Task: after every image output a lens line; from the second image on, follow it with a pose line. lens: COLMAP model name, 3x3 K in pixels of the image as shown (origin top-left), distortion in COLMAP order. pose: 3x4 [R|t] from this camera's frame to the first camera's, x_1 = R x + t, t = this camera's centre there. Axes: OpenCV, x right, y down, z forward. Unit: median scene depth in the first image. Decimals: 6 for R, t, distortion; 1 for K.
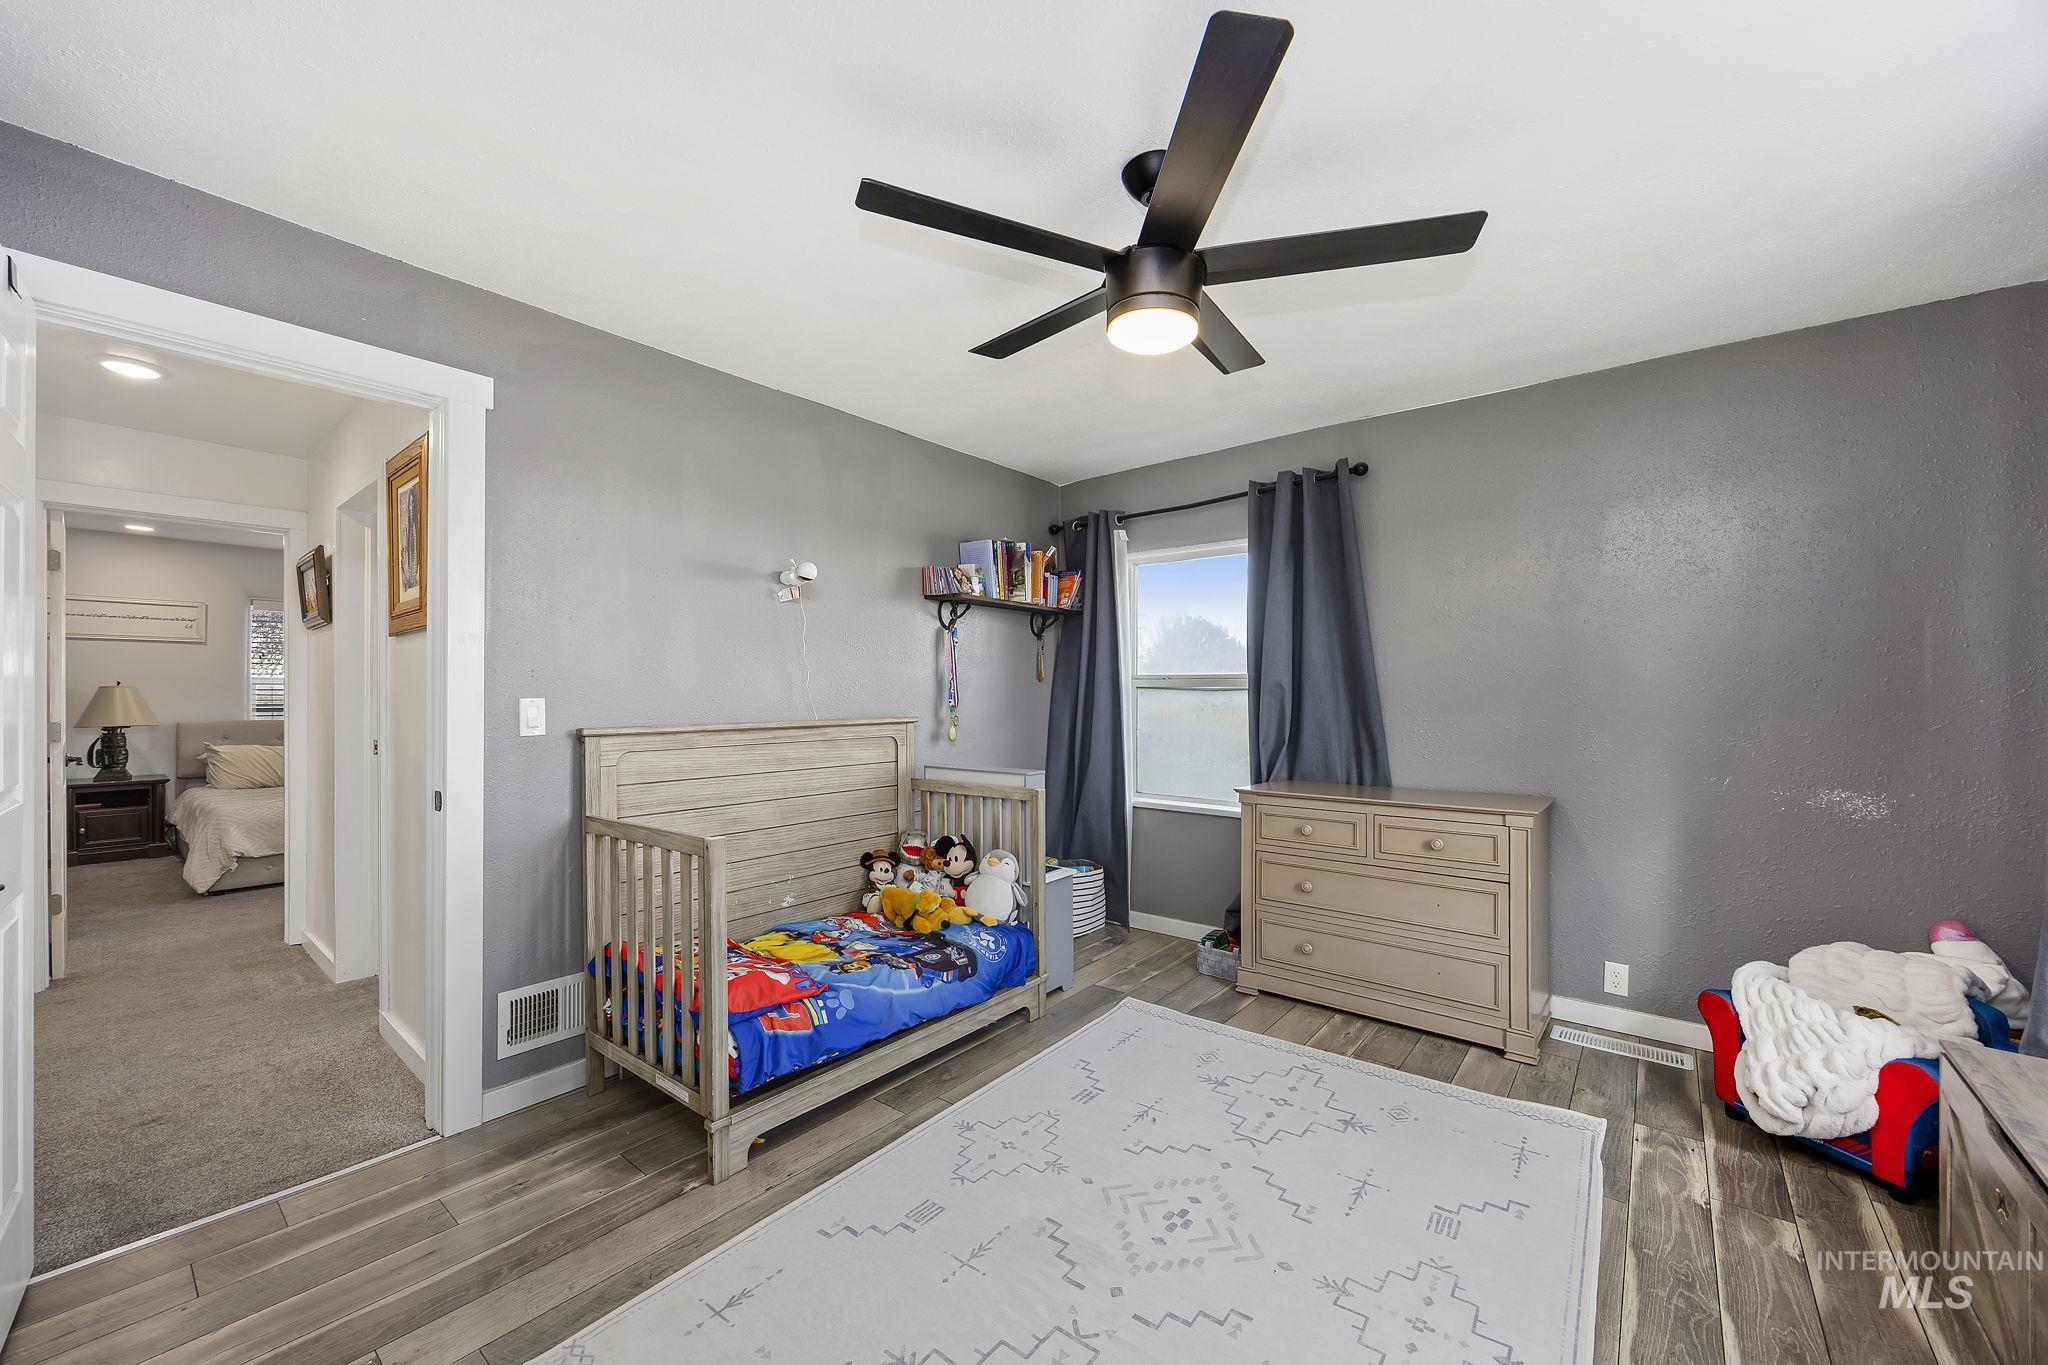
lens RADIAL K [[802.1, 0, 1015.2], [0, 802.1, 698.0], [0, 0, 1]] dist [0.003158, 0.000165]
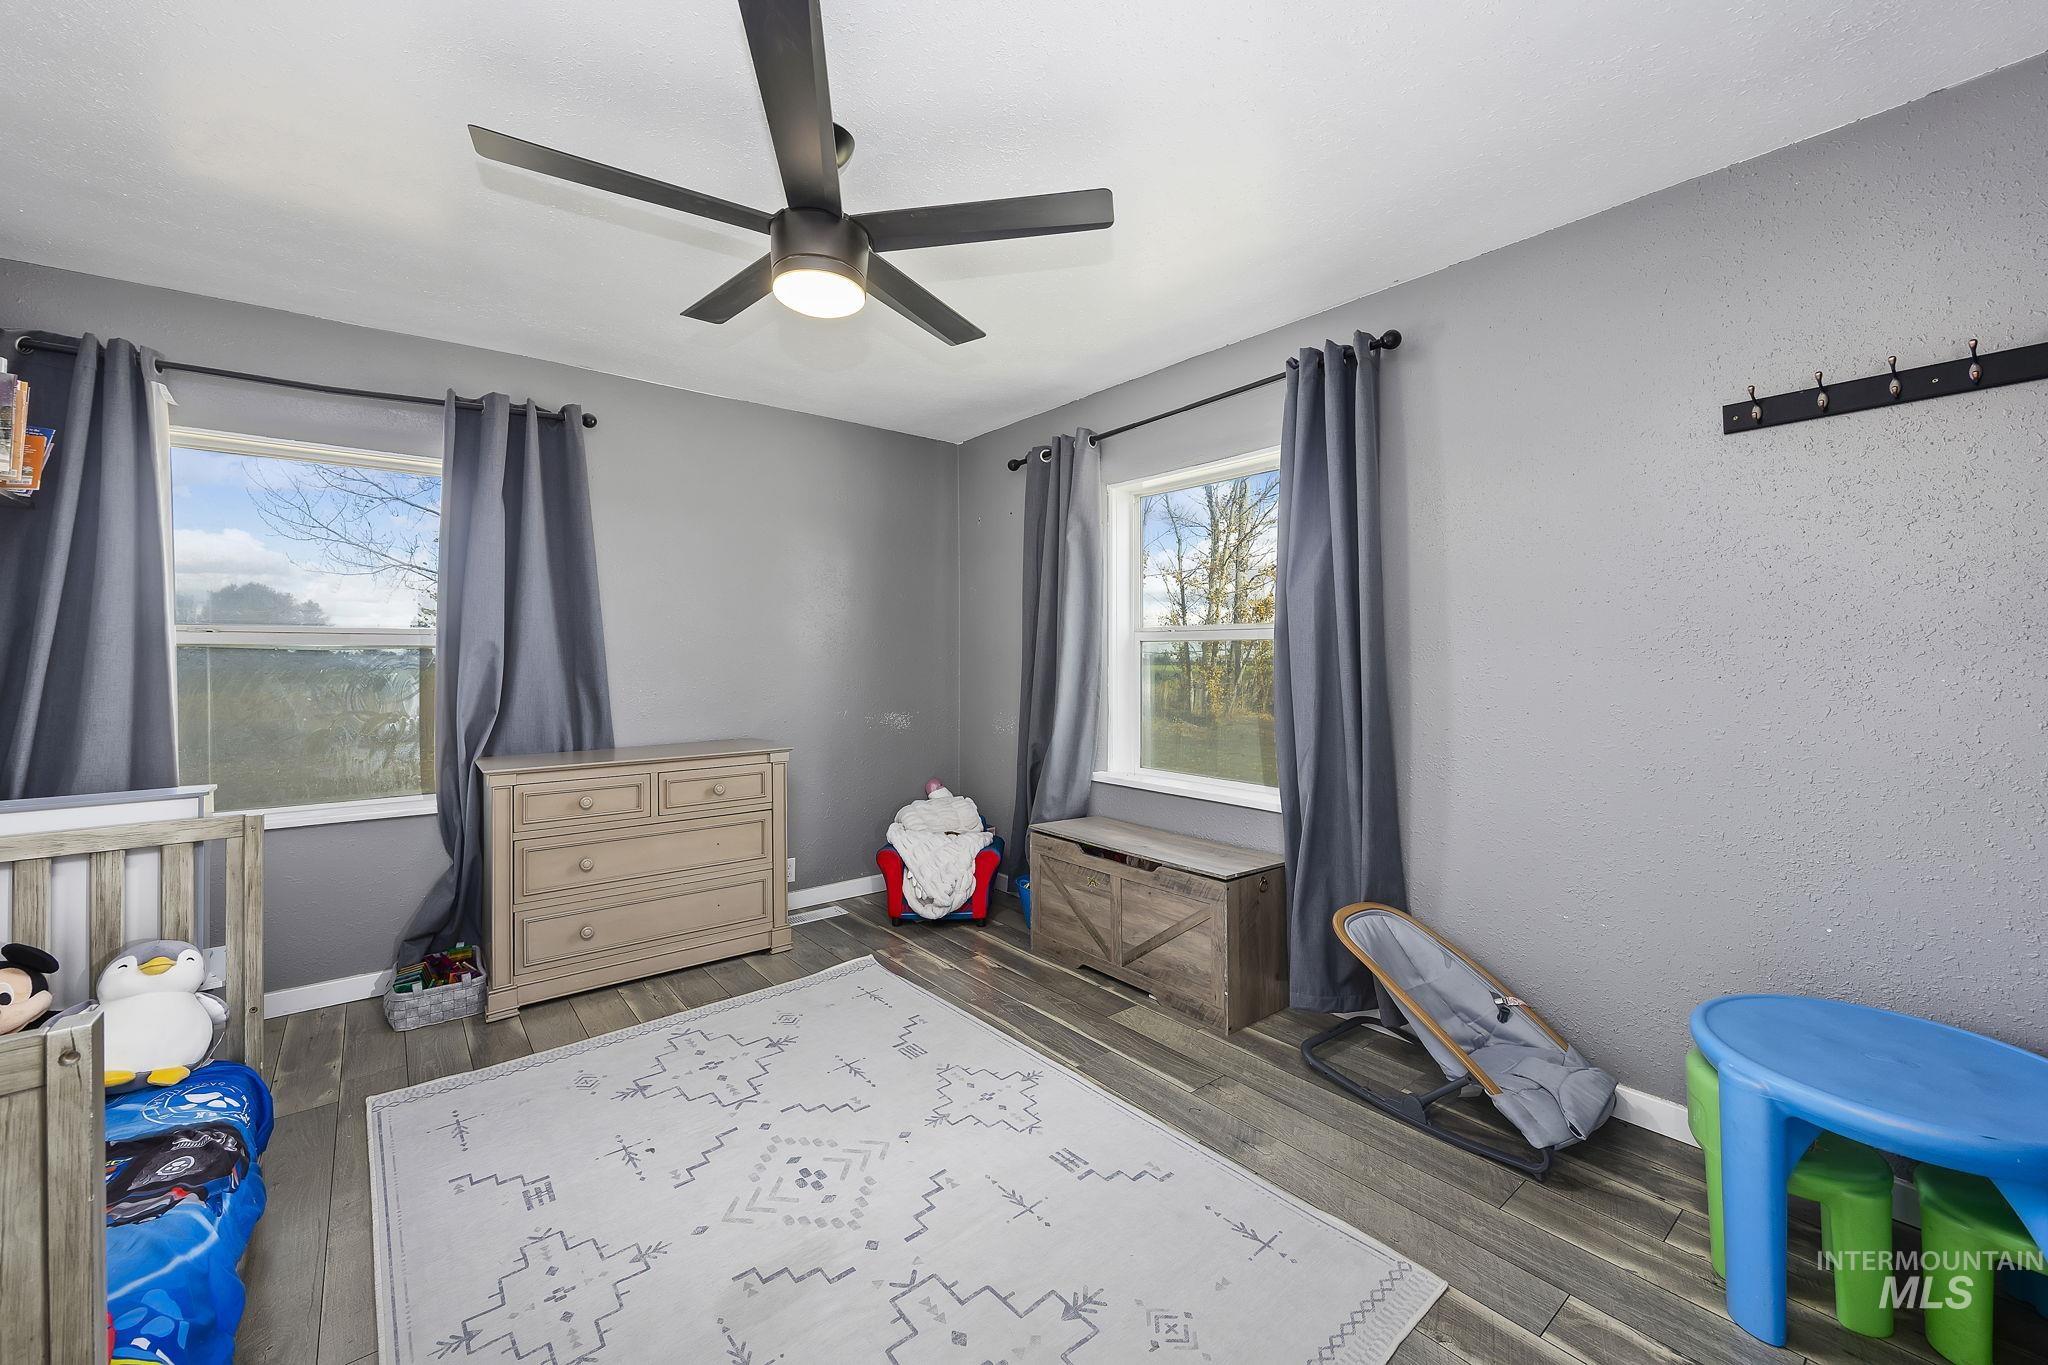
lens RADIAL K [[802.1, 0, 1041.1], [0, 802.1, 635.9], [0, 0, 1]] dist [0.003158, 0.000165]
pose [[0.193076, 0.024440, 0.980879, -0.569359], [0.005196, 0.999650, -0.025931, 0.000144], [-0.981170, 0.010103, 0.192881, 0.397424]]
